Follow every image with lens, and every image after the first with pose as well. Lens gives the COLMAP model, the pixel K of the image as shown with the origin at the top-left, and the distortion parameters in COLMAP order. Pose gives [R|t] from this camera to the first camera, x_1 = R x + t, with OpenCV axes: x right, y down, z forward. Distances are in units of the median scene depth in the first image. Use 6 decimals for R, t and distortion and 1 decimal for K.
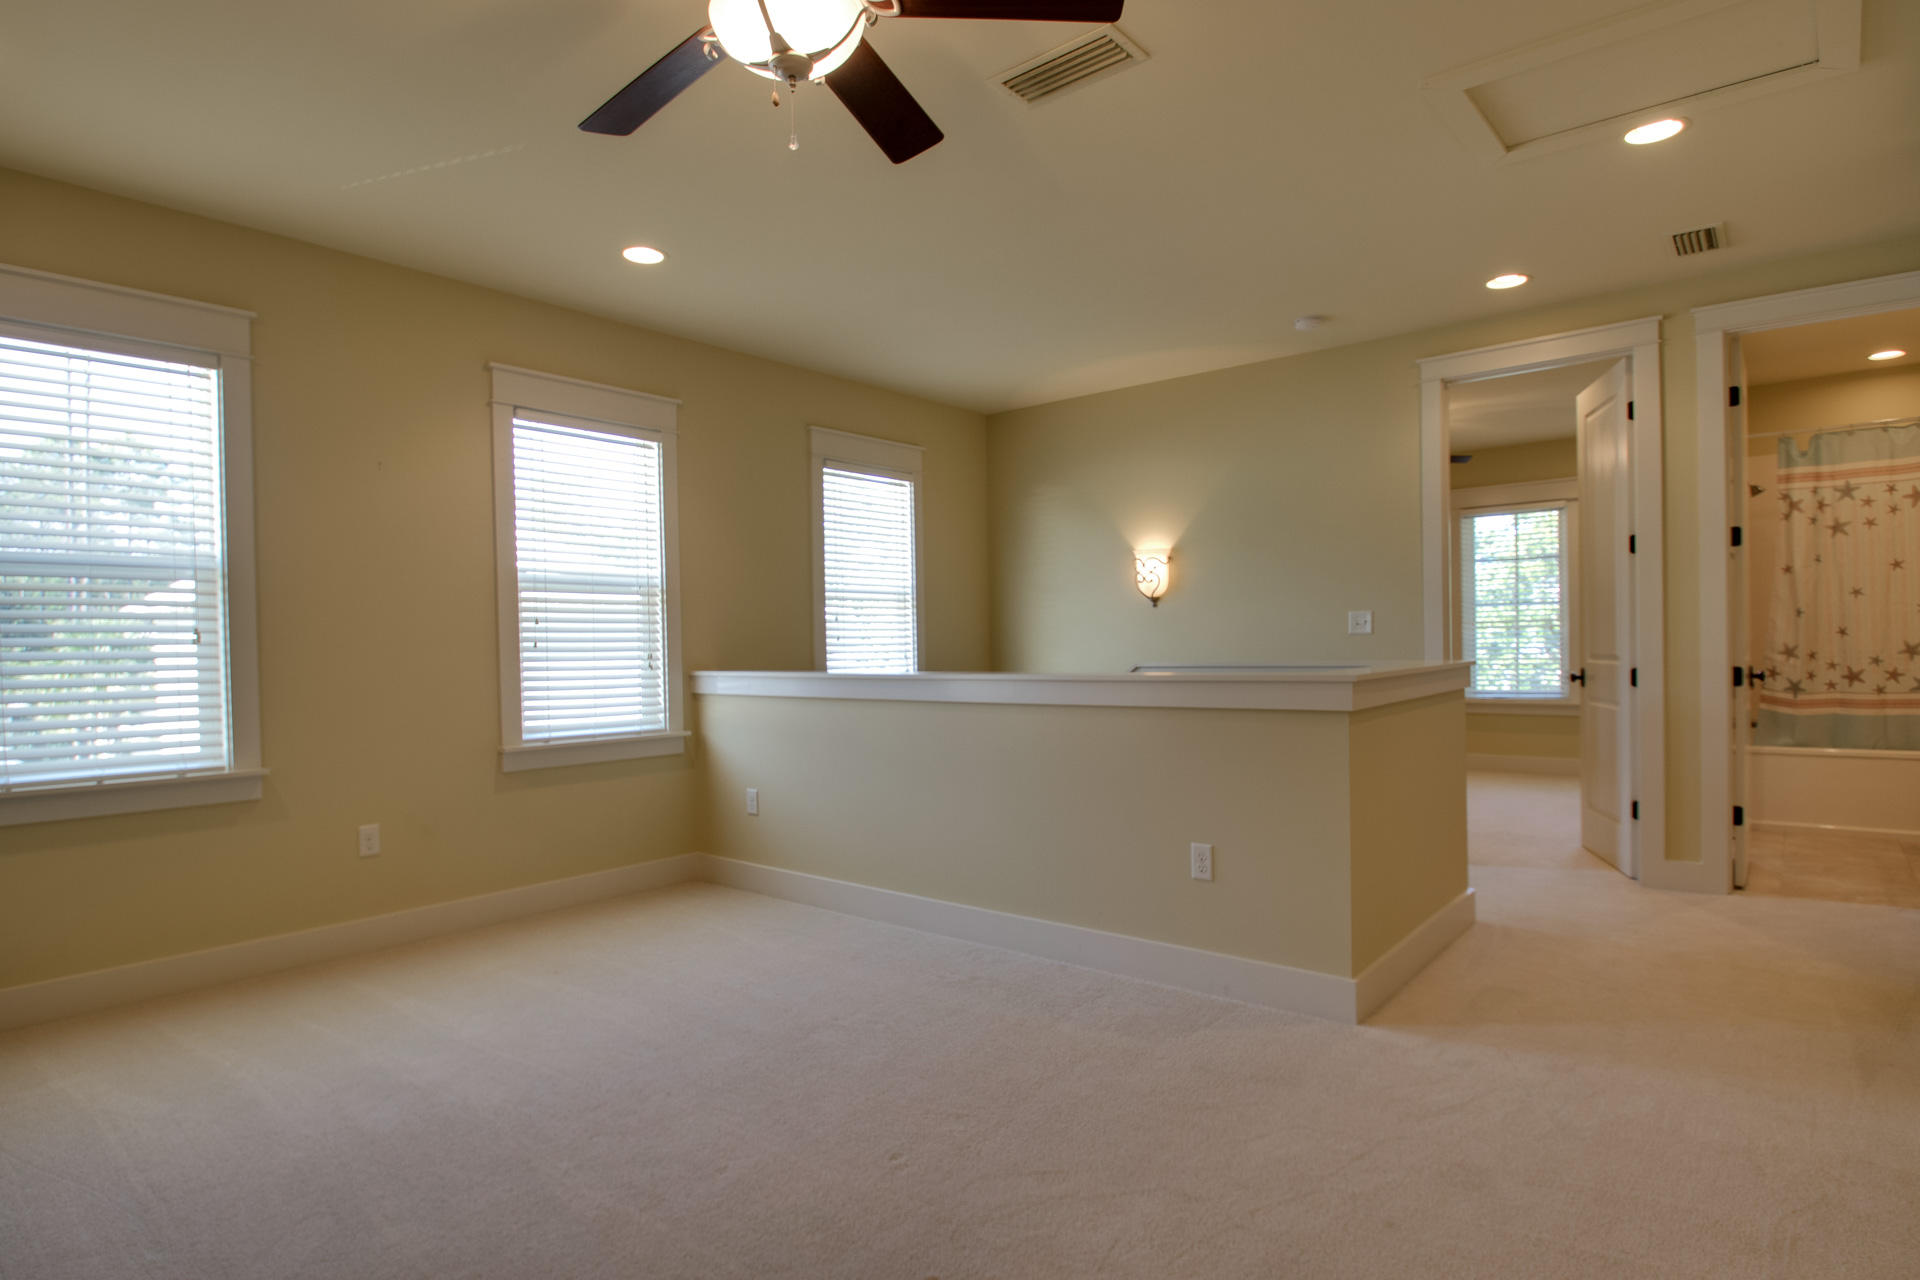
lens RADIAL K [[1024.4, 0, 968.3], [0, 1024.4, 642.3], [0, 0, 1]] dist [-0.013784, -0.009085]
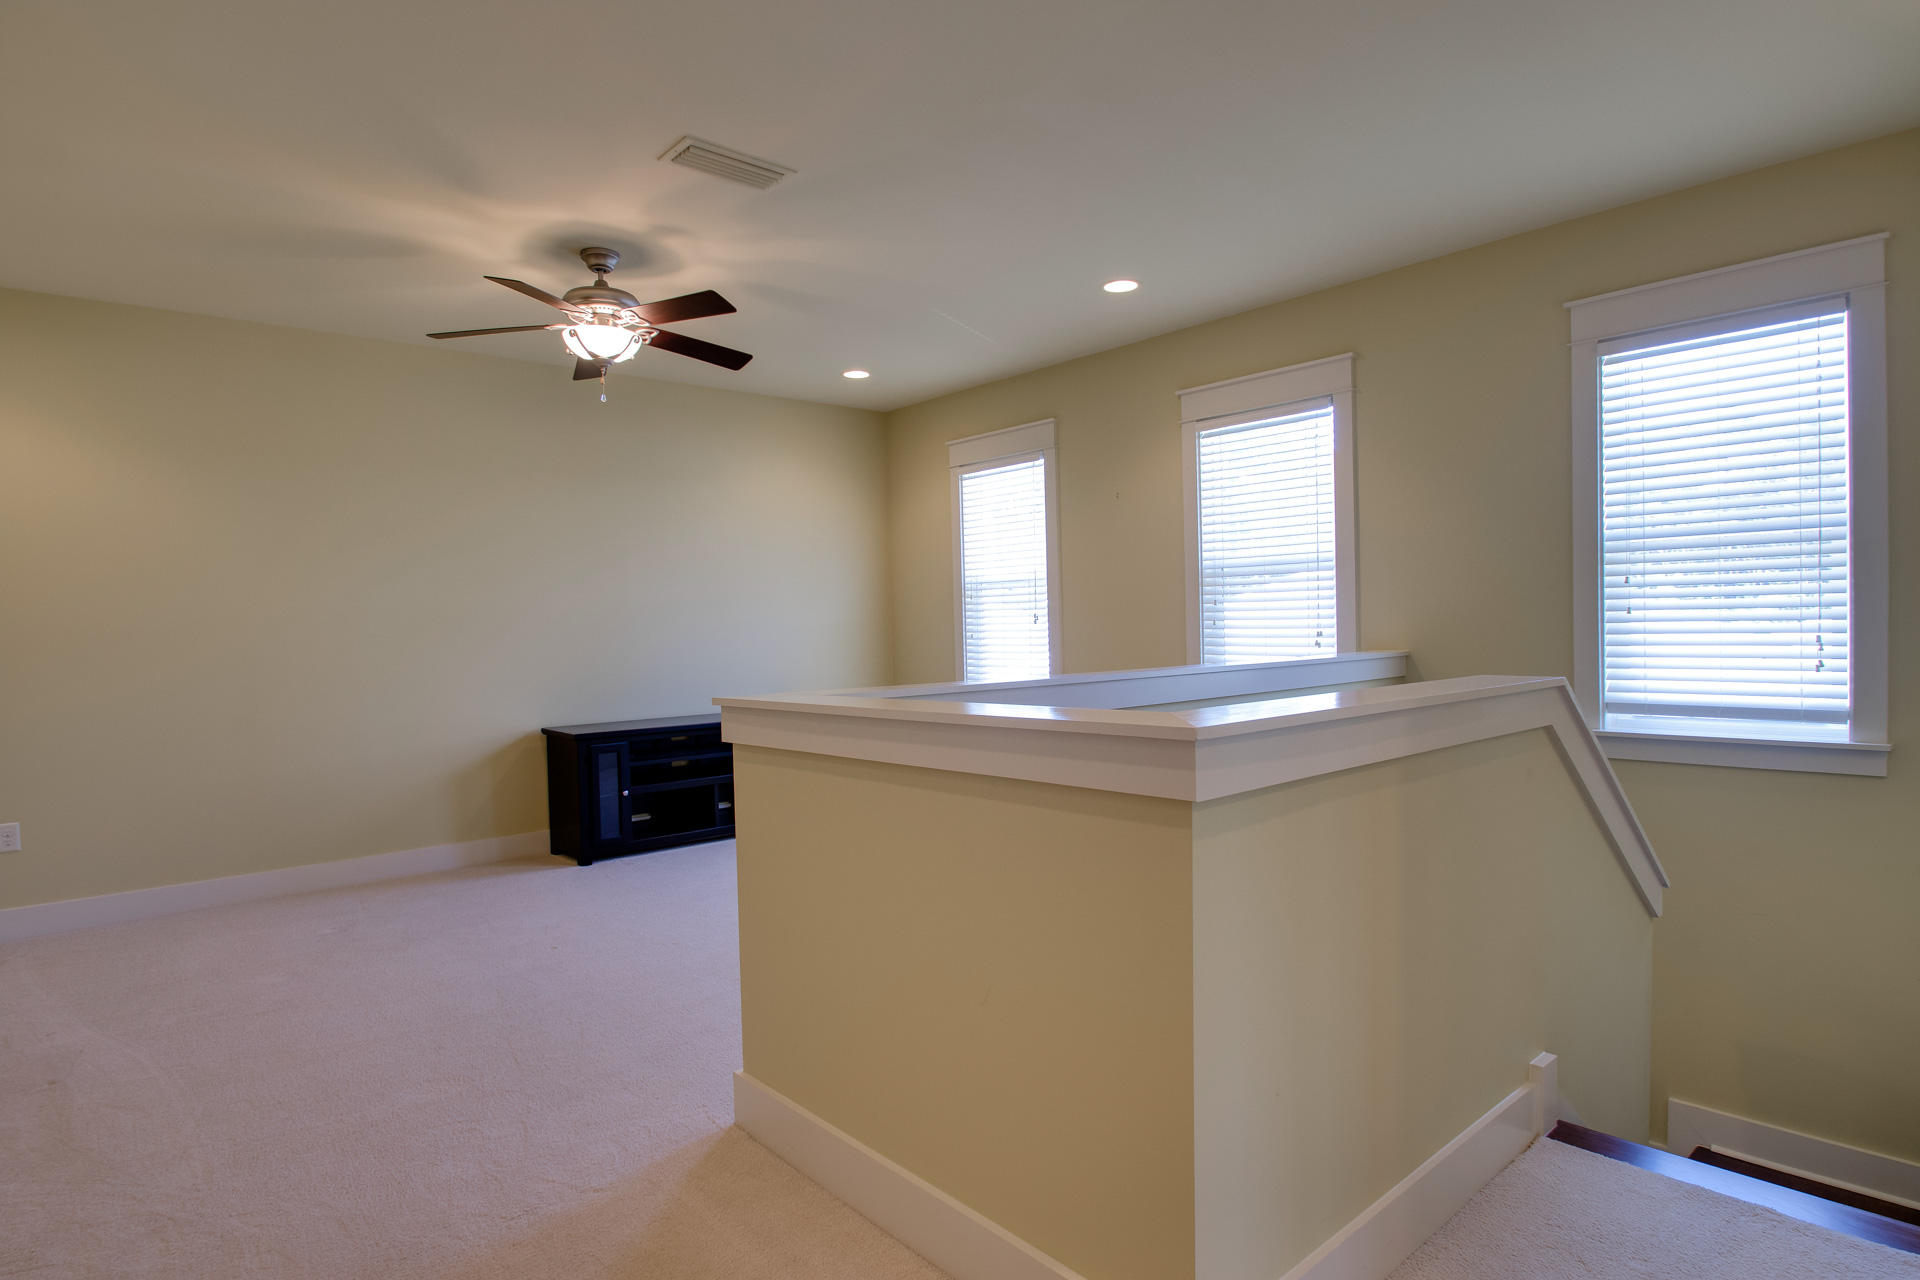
lens RADIAL K [[1024.4, 0, 968.4], [0, 1024.4, 641.0], [0, 0, 1]] dist [-0.013784, -0.009085]
pose [[-0.140887, 0.021161, -0.989800, 0.659895], [0.020104, 0.999627, 0.018510, -0.003839], [0.989822, -0.017291, -0.141259, 0.770584]]
